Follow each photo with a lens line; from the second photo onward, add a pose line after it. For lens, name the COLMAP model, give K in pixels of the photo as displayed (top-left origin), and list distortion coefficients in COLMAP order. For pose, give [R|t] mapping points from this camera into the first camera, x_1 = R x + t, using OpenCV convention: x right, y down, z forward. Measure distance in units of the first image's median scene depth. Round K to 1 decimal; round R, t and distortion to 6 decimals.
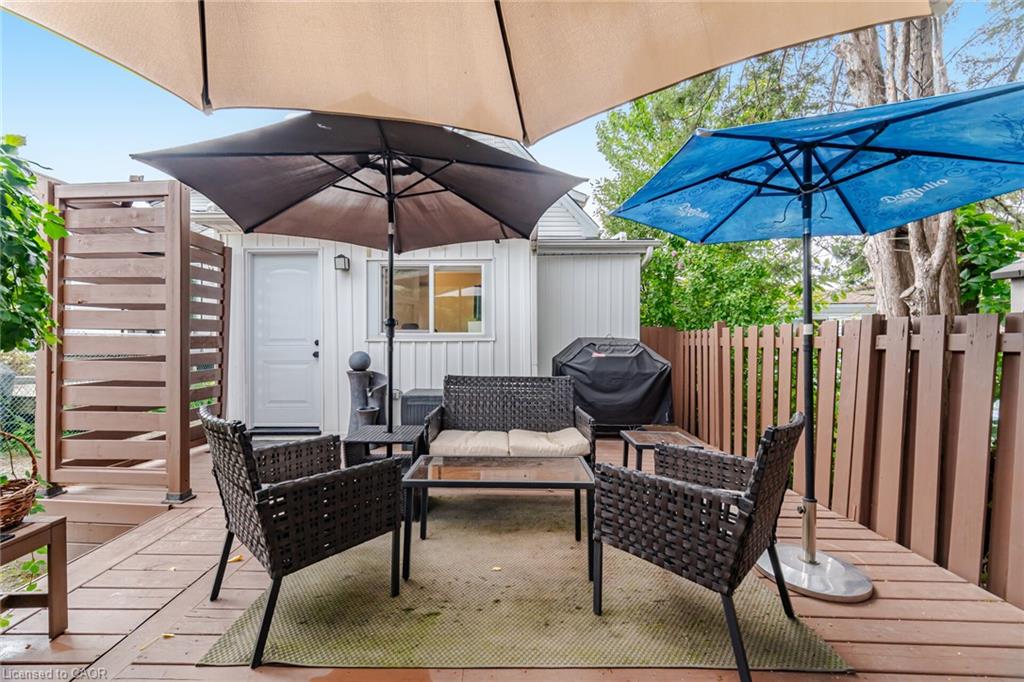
lens RADIAL K [[415.6, 0, 500.0], [0, 415.6, 340.2], [0, 0, 1]] dist [0.000490, 0.000120]
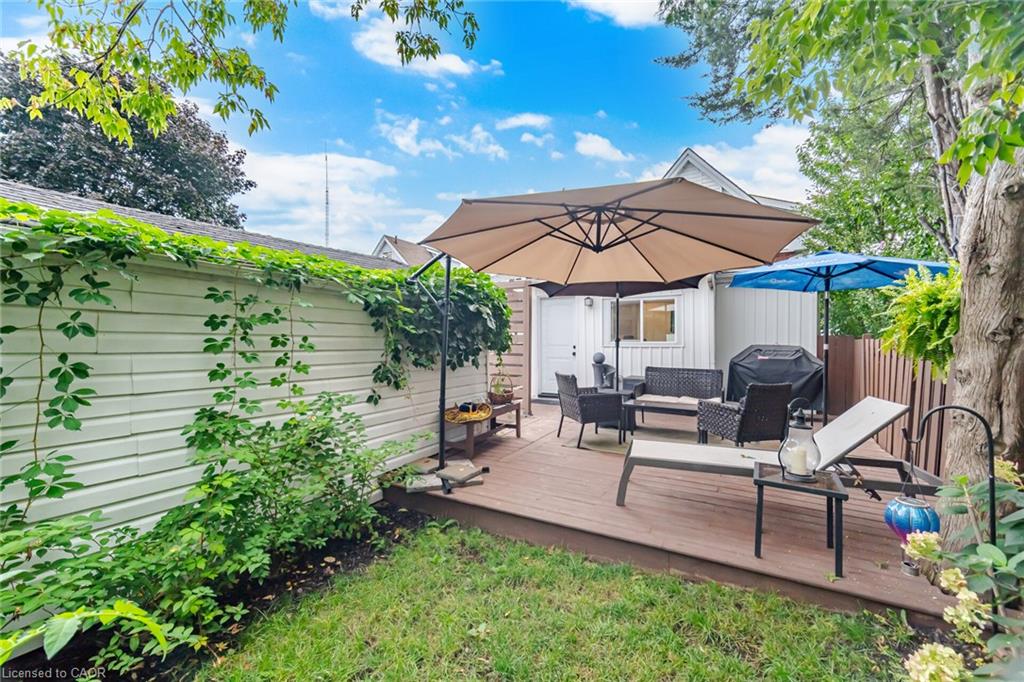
lens RADIAL K [[415.6, 0, 500.0], [0, 415.6, 340.2], [0, 0, 1]] dist [0.000490, 0.000120]
pose [[0.865016, 0.002027, -0.501740, 0.187834], [0.000368, 0.999989, 0.004675, -0.034651], [0.501744, -0.004229, 0.865006, -0.753656]]
